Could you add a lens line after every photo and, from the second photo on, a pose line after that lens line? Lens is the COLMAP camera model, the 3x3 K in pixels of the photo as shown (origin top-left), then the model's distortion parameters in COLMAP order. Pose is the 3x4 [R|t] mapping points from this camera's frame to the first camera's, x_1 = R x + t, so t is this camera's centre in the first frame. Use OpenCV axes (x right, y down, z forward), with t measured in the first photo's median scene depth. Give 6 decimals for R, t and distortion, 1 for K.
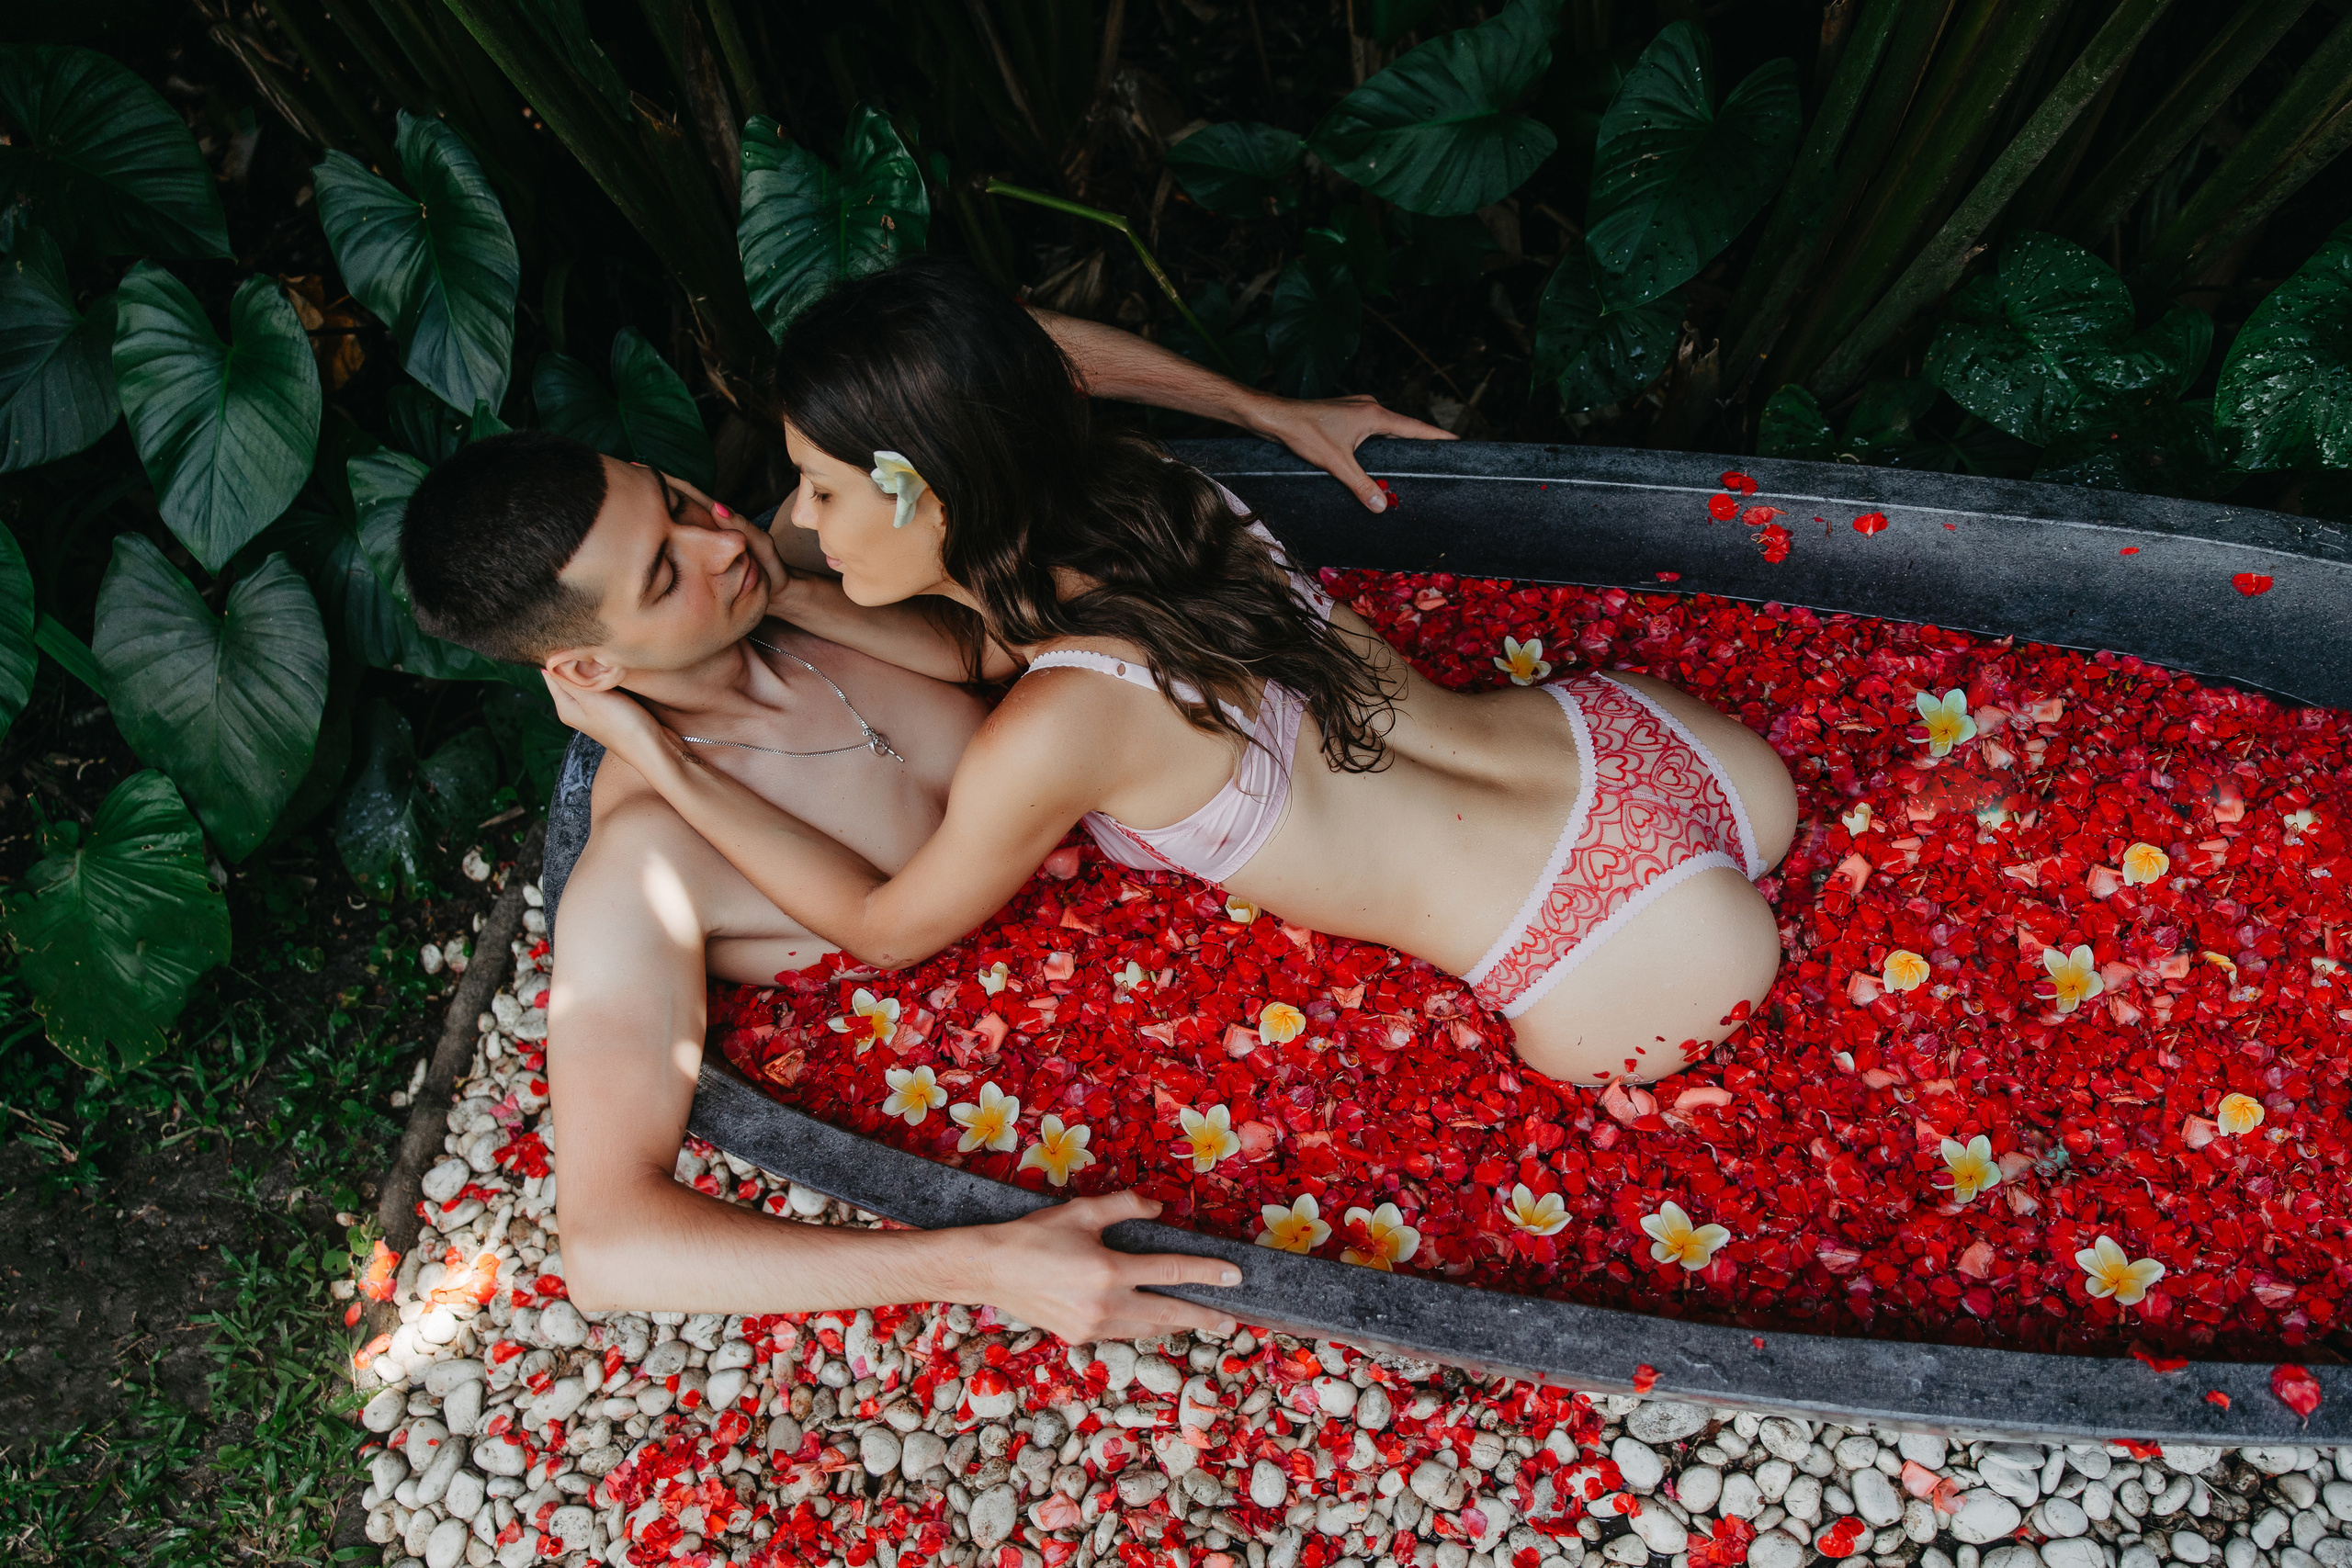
lens RADIAL K [[1678.0, 0, 1173.8], [0, 1678.0, 790.5], [0, 0, 1]] dist [-0.031063, 0.009828]
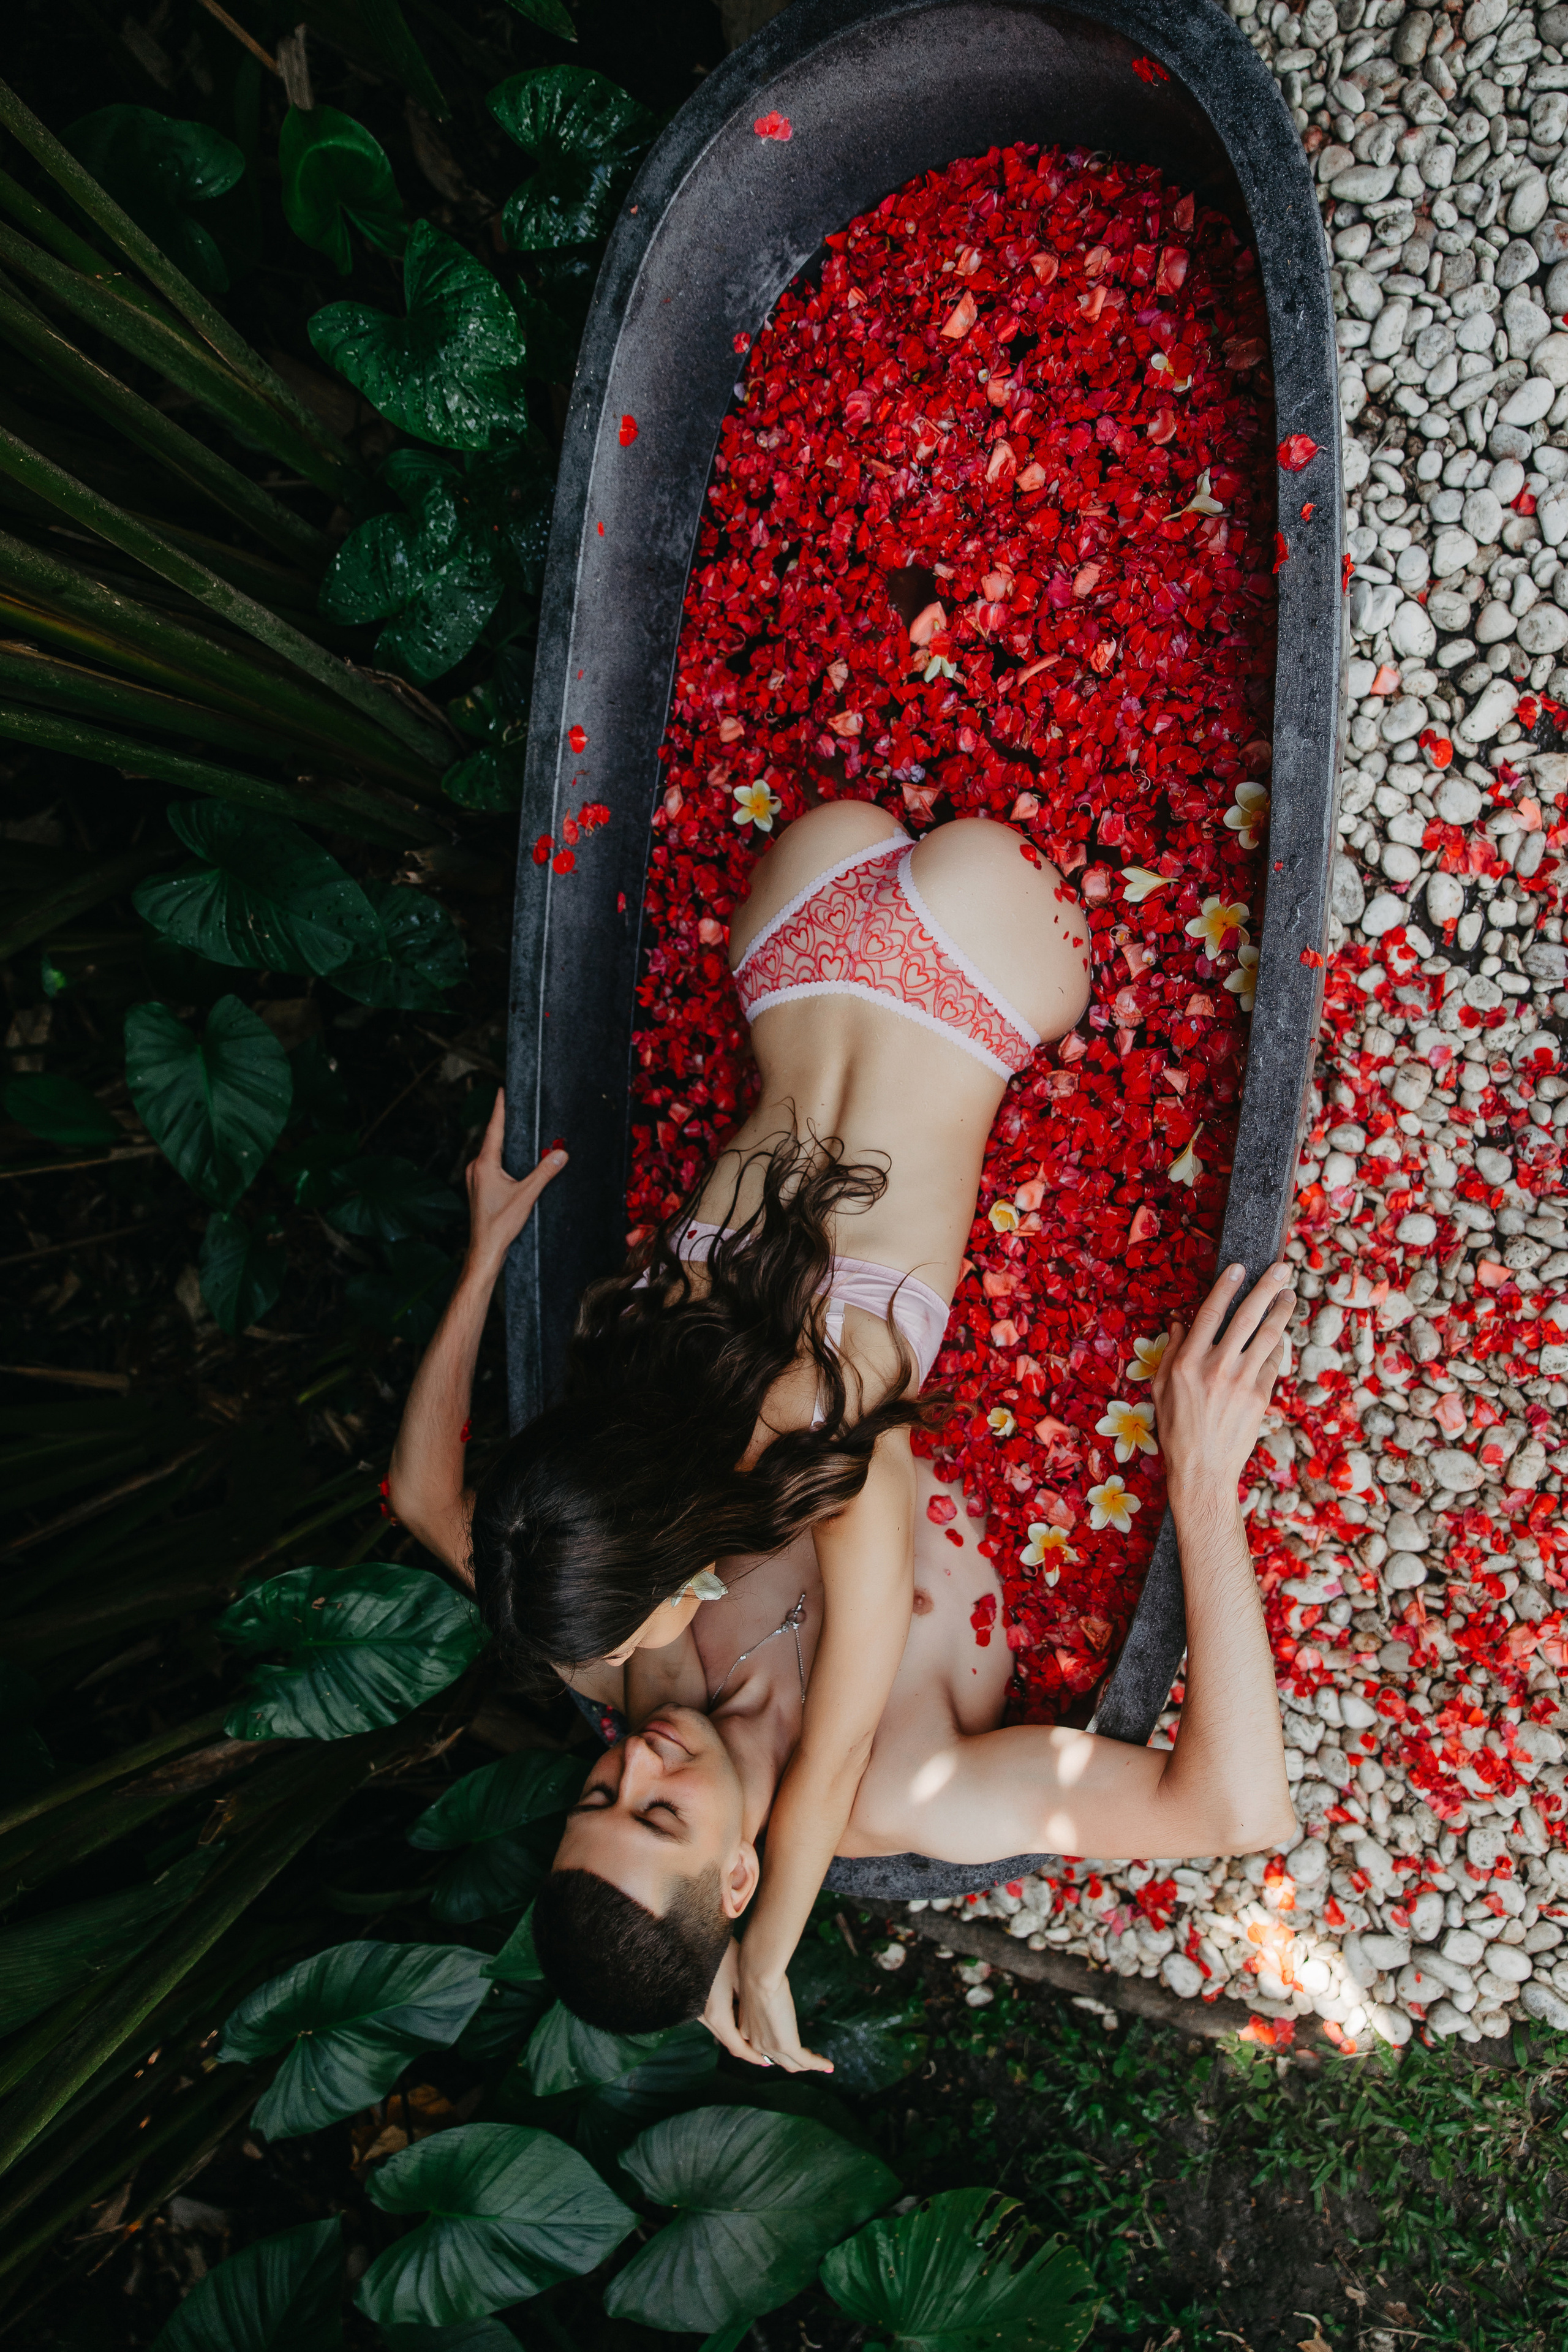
lens RADIAL K [[1602.9, 0, 823.8], [0, 1602.9, 1139.6], [0, 0, 1]] dist [-0.029501, 0.008896]
pose [[-0.025298, -0.996888, 0.074657, 0.046539], [0.999135, -0.022749, 0.034797, -0.030576], [-0.032990, 0.075473, 0.996602, -0.090548]]
